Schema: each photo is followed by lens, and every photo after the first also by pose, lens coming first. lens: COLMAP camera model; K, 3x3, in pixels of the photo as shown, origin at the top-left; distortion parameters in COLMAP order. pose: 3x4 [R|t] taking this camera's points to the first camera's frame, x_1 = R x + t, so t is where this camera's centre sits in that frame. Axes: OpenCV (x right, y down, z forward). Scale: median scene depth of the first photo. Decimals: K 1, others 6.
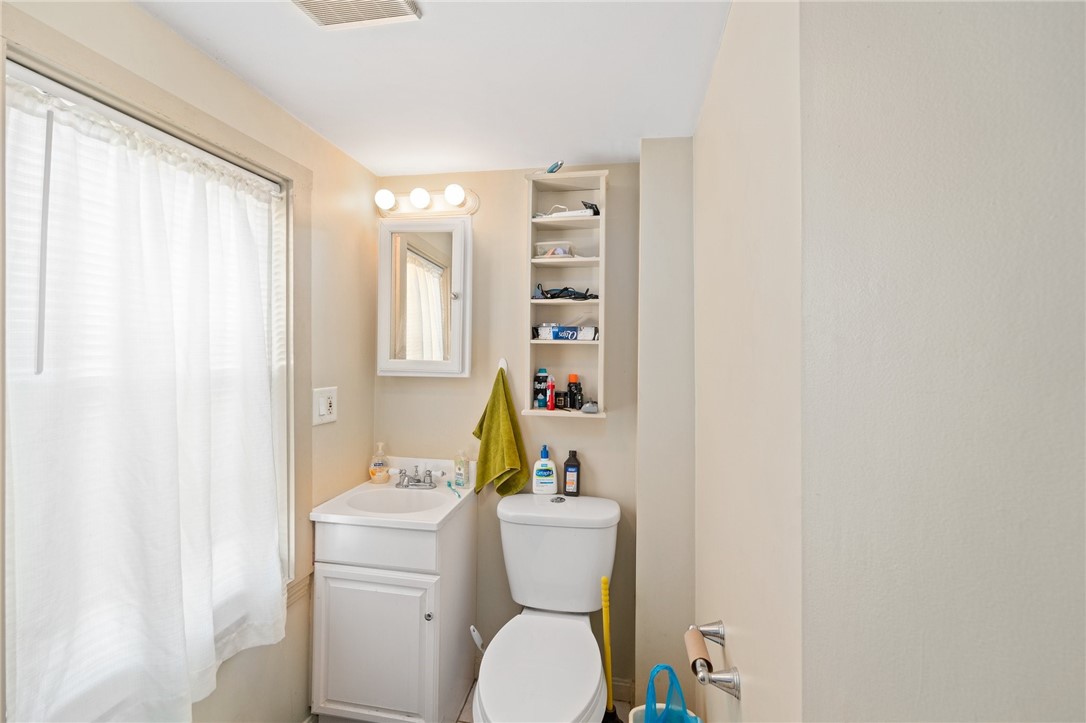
lens RADIAL K [[431.9, 0, 543.8], [0, 431.9, 355.3], [0, 0, 1]] dist [-0.001079, -0.000074]
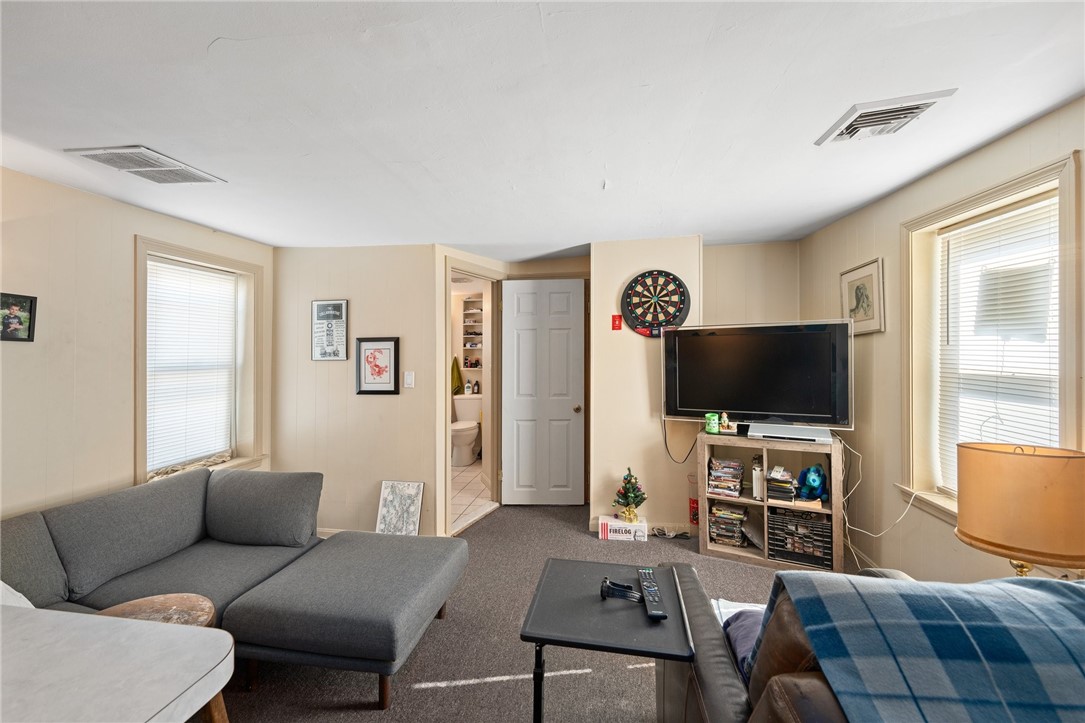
lens RADIAL K [[431.5, 0, 546.8], [0, 431.5, 366.6], [0, 0, 1]] dist [-0.001079, -0.000074]
pose [[0.999692, -0.010091, 0.022662, 0.541759], [0.010501, 0.999782, -0.018039, 0.181149], [-0.022475, 0.018272, 0.999580, -2.380290]]
